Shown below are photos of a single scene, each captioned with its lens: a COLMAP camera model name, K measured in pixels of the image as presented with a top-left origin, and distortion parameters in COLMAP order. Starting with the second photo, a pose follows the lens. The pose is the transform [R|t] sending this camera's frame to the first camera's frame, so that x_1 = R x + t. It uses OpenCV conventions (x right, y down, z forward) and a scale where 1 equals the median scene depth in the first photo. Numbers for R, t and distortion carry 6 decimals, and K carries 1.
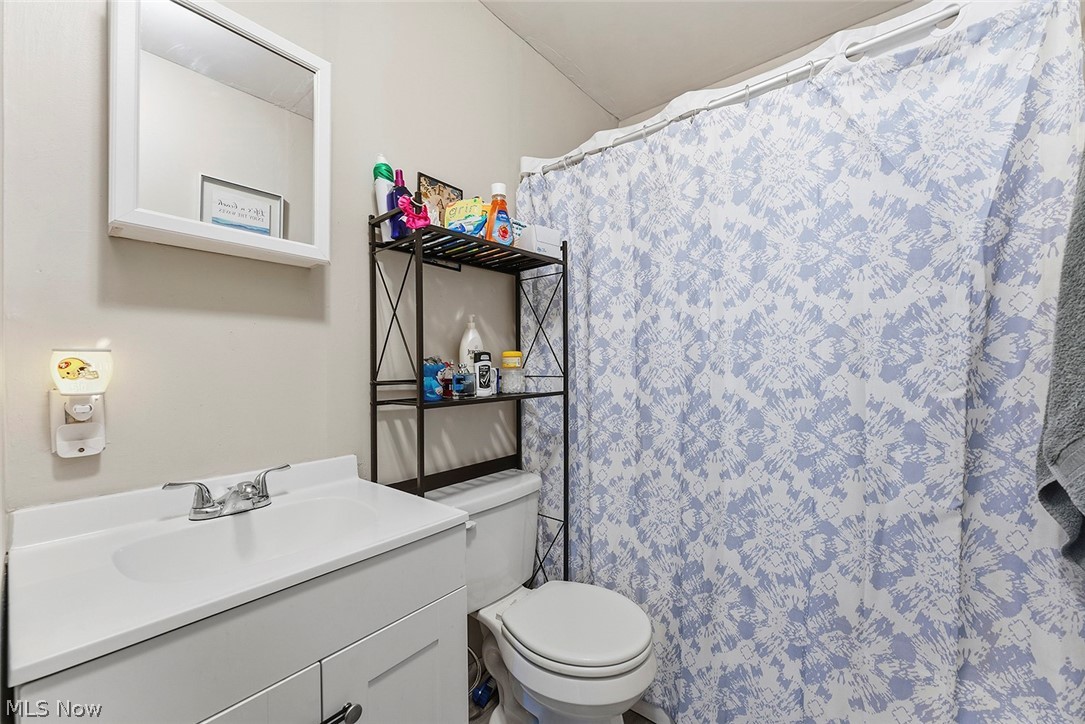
lens RADIAL K [[438.2, 0, 536.3], [0, 438.2, 365.4], [0, 0, 1]] dist [-0.002079, 0.000283]
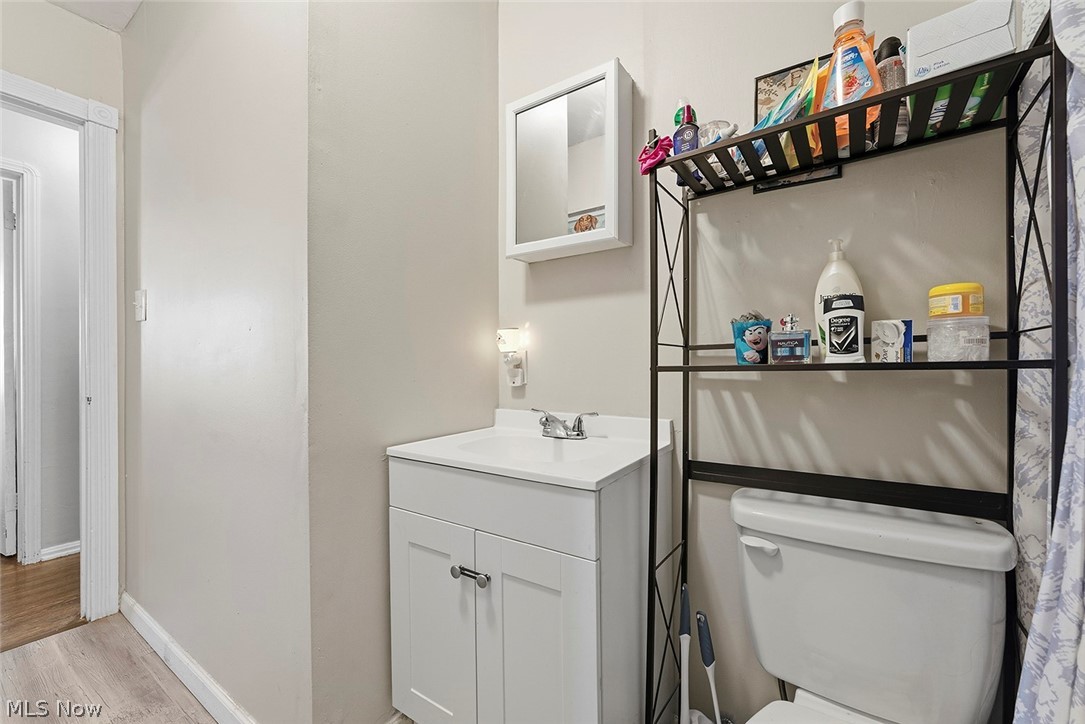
lens RADIAL K [[438.2, 0, 536.3], [0, 438.2, 365.4], [0, 0, 1]] dist [-0.002079, 0.000283]
pose [[0.077163, 0.003167, -0.997013, 0.467850], [0.008969, 0.999952, 0.003871, 0.062942], [0.996978, -0.009241, 0.077131, 0.528012]]
